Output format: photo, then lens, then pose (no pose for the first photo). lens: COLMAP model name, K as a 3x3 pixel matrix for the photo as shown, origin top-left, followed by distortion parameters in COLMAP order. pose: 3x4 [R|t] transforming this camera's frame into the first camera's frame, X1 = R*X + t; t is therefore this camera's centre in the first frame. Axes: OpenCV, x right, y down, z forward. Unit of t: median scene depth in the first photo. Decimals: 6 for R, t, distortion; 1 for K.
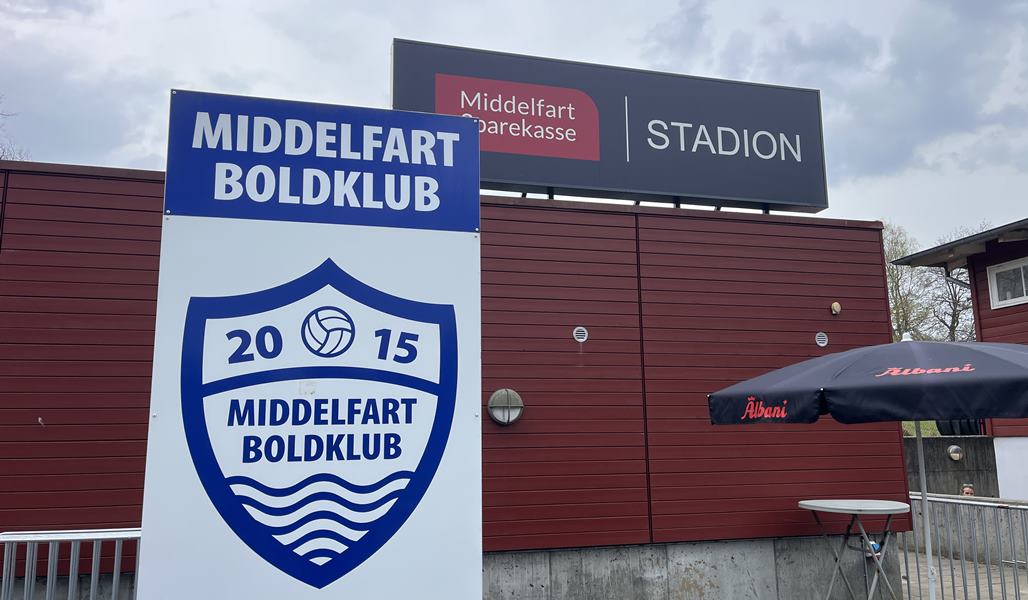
lens RADIAL K [[770.9, 0, 513.4], [0, 770.9, 303.9], [0, 0, 1]] dist [0.005931, -0.000331]
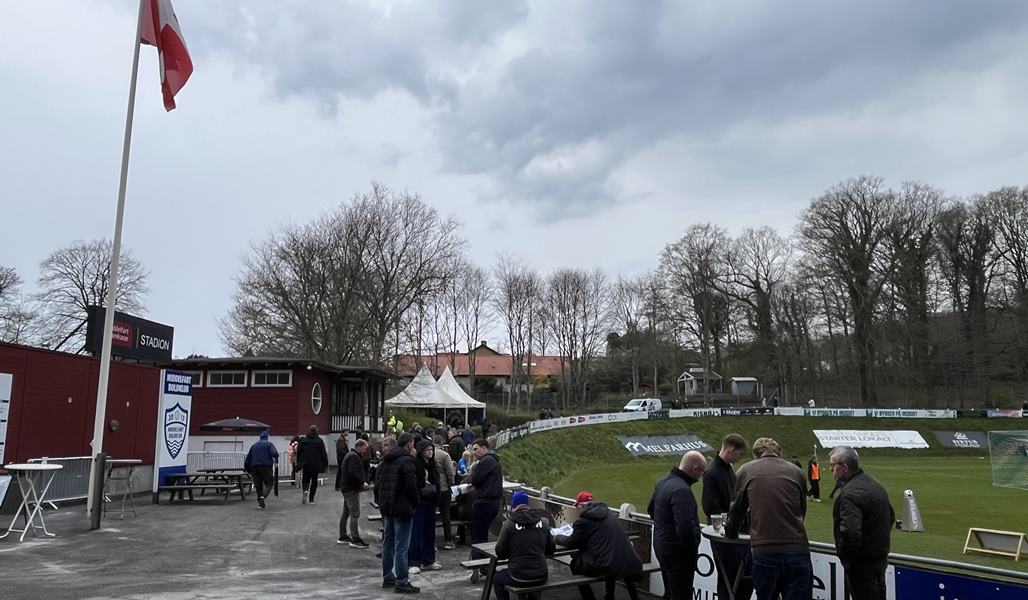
lens RADIAL K [[755.3, 0, 515.6], [0, 755.3, 301.3], [0, 0, 1]] dist [-0.000370, -0.001777]
pose [[0.296189, 0.170086, 0.939863, -4.602519], [-0.160354, 0.978905, -0.126617, -0.451996], [-0.941572, -0.113209, 0.317215, -2.830831]]
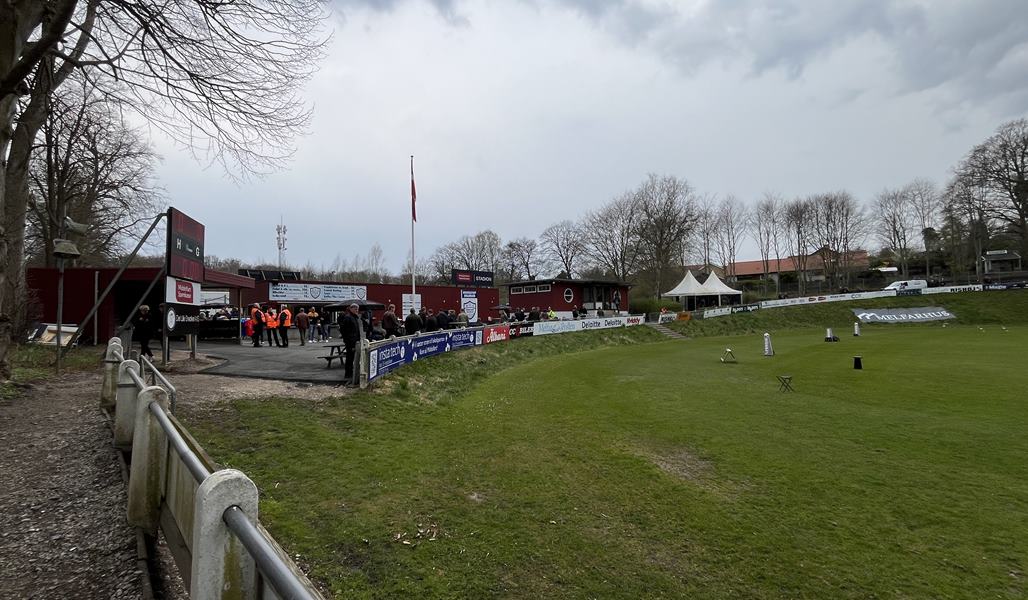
lens RADIAL K [[474.2, 0, 520.3], [0, 474.2, 295.5], [0, 0, 1]] dist [0.001625, 0.001668]
pose [[0.862229, 0.013871, 0.506329, -4.222308], [-0.071310, 0.992993, 0.094231, -1.134655], [-0.501475, -0.117355, 0.857176, -7.771936]]
